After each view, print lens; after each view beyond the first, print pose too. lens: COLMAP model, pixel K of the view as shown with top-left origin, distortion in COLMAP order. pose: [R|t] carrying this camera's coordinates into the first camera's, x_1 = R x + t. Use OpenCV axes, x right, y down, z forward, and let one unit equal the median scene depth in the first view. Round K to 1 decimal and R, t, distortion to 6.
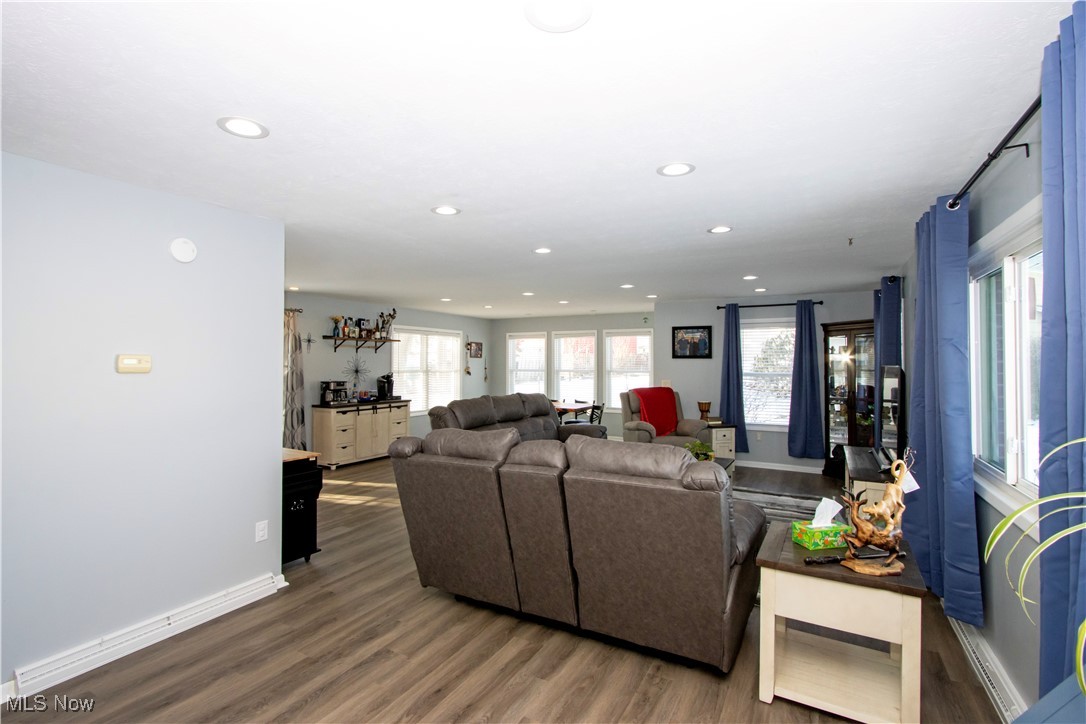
lens RADIAL K [[501.9, 0, 540.0], [0, 501.9, 351.4], [0, 0, 1]] dist [-0.018578, 0.002460]
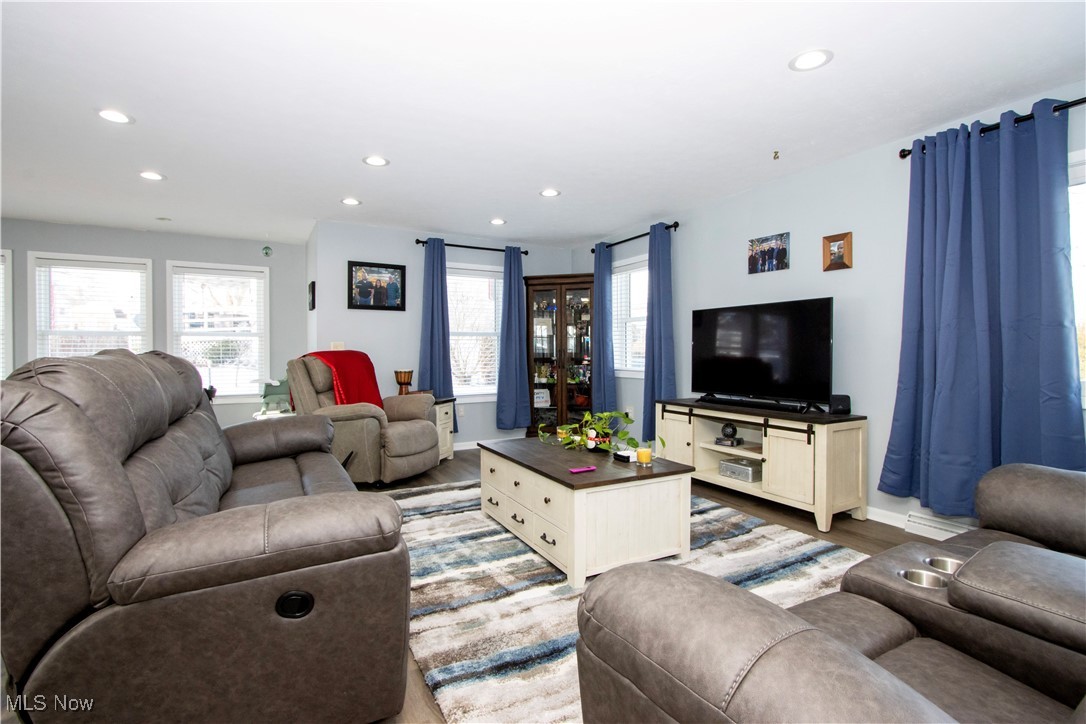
lens RADIAL K [[501.9, 0, 547.9], [0, 501.9, 353.2], [0, 0, 1]] dist [-0.018578, 0.002460]
pose [[0.513674, -0.006094, 0.857964, -0.169727], [-0.012792, 0.999809, 0.014760, 0.060710], [-0.857890, -0.018557, 0.513498, 0.443717]]
